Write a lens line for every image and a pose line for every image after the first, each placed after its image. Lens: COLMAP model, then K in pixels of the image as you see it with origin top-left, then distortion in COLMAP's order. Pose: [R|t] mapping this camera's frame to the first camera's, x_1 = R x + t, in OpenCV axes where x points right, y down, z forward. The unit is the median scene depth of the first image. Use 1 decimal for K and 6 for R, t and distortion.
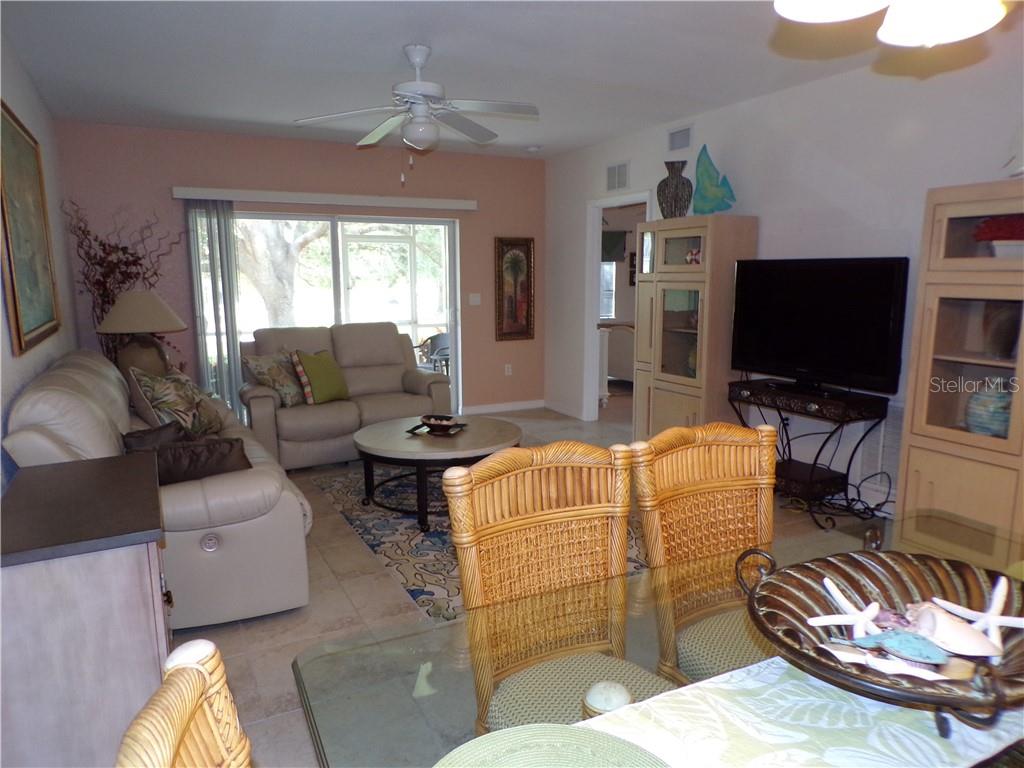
lens RADIAL K [[696.4, 0, 514.2], [0, 696.4, 386.8], [0, 0, 1]] dist [0.004625, 0.005125]
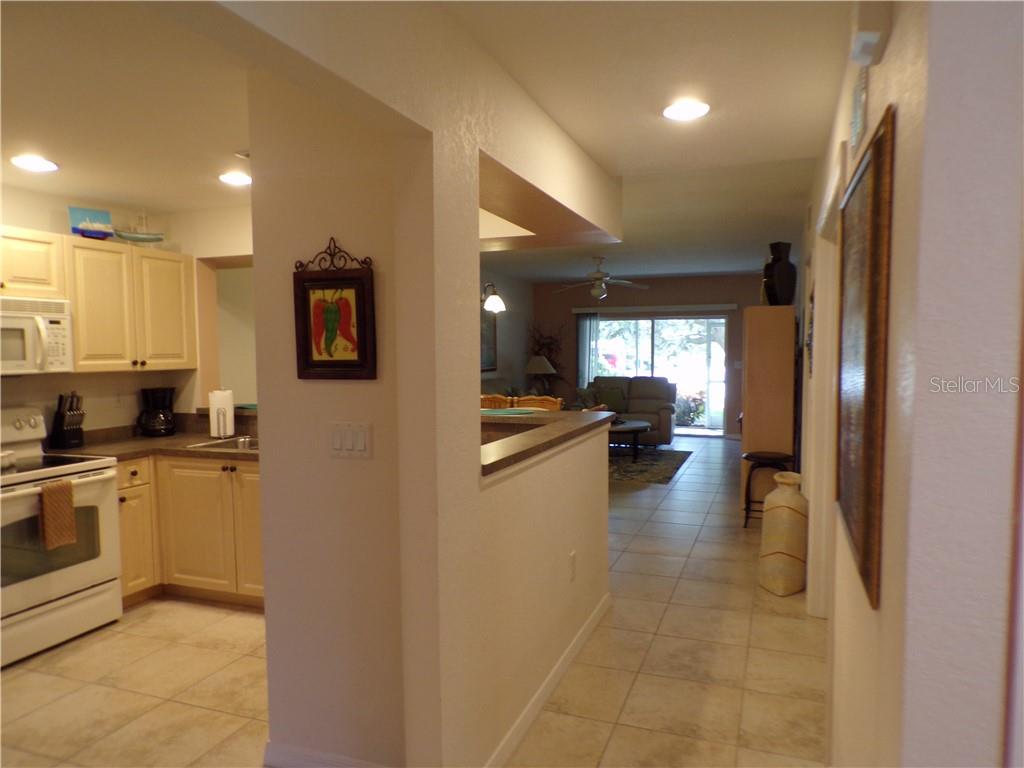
lens RADIAL K [[696.4, 0, 514.2], [0, 696.4, 386.8], [0, 0, 1]] dist [0.004625, 0.005125]
pose [[0.661032, 0.049199, -0.748743, 1.134013], [-0.120384, 0.991876, -0.041106, 0.067801], [0.740638, 0.117309, 0.661585, -0.578450]]
